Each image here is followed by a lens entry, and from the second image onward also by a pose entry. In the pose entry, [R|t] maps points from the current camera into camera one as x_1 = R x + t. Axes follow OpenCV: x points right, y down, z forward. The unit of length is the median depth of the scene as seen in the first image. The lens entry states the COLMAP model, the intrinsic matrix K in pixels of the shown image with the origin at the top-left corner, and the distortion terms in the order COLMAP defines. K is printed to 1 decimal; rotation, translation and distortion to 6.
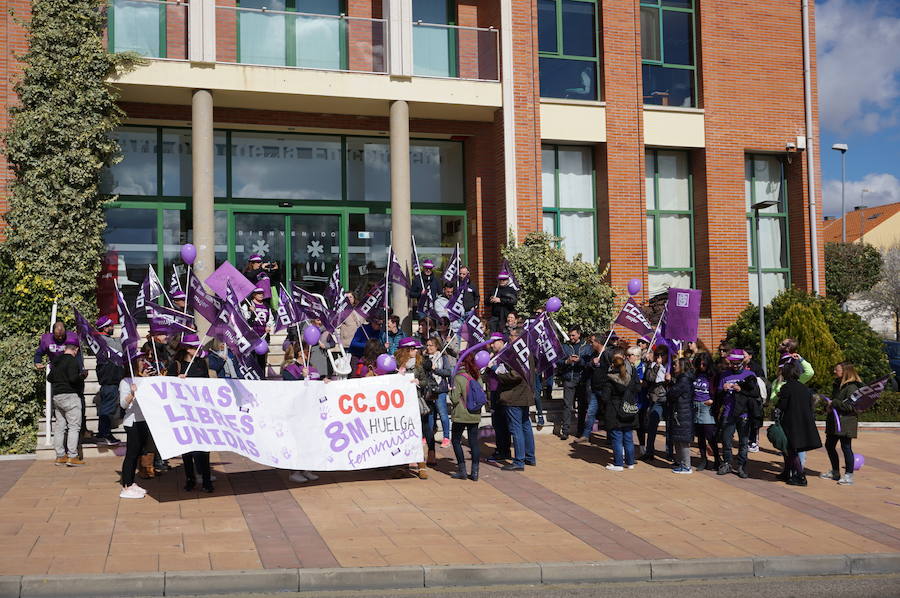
lens RADIAL K [[1004.2, 0, 455.0], [0, 1004.2, 295.2], [0, 0, 1]] dist [0.035840, 0.000000]
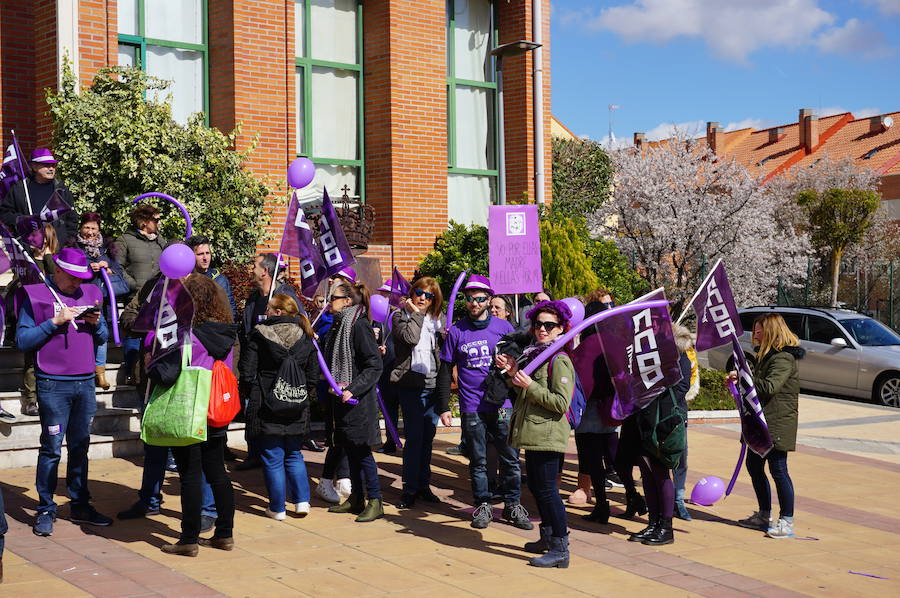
lens RADIAL K [[1355.9, 0, 444.3], [0, 1355.9, 297.4], [0, 0, 1]] dist [0.036844, 0.000000]
pose [[0.923924, 0.011274, 0.382409, -0.031197], [-0.028742, 0.998786, 0.039996, 0.023438], [-0.381494, -0.047945, 0.923127, 0.258966]]
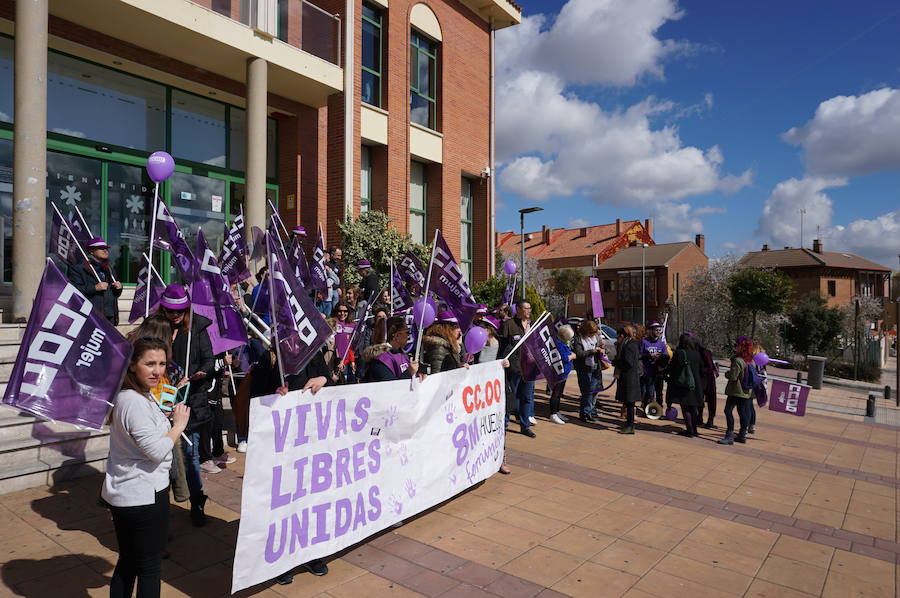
lens RADIAL K [[595.6, 0, 446.3], [0, 595.6, 300.2], [0, 0, 1]] dist [-0.033790, -0.001117]
pose [[0.800677, 0.022823, 0.598662, -0.232271], [-0.045538, 0.998702, 0.022830, 0.014945], [-0.597364, -0.045542, 0.800676, 0.412030]]
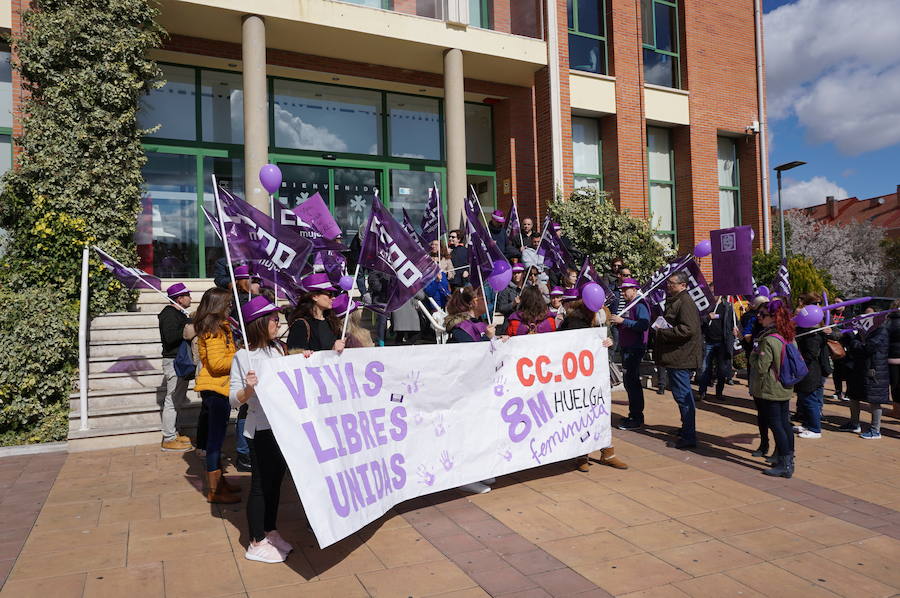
lens RADIAL K [[647.0, 0, 449.5], [0, 647.0, 291.4], [0, 0, 1]] dist [-0.035947, 0.033007]
pose [[0.986904, -0.006925, 0.161161, -0.154959], [0.002586, 0.999629, 0.027116, 0.023772], [-0.161289, -0.026344, 0.986556, 0.359229]]
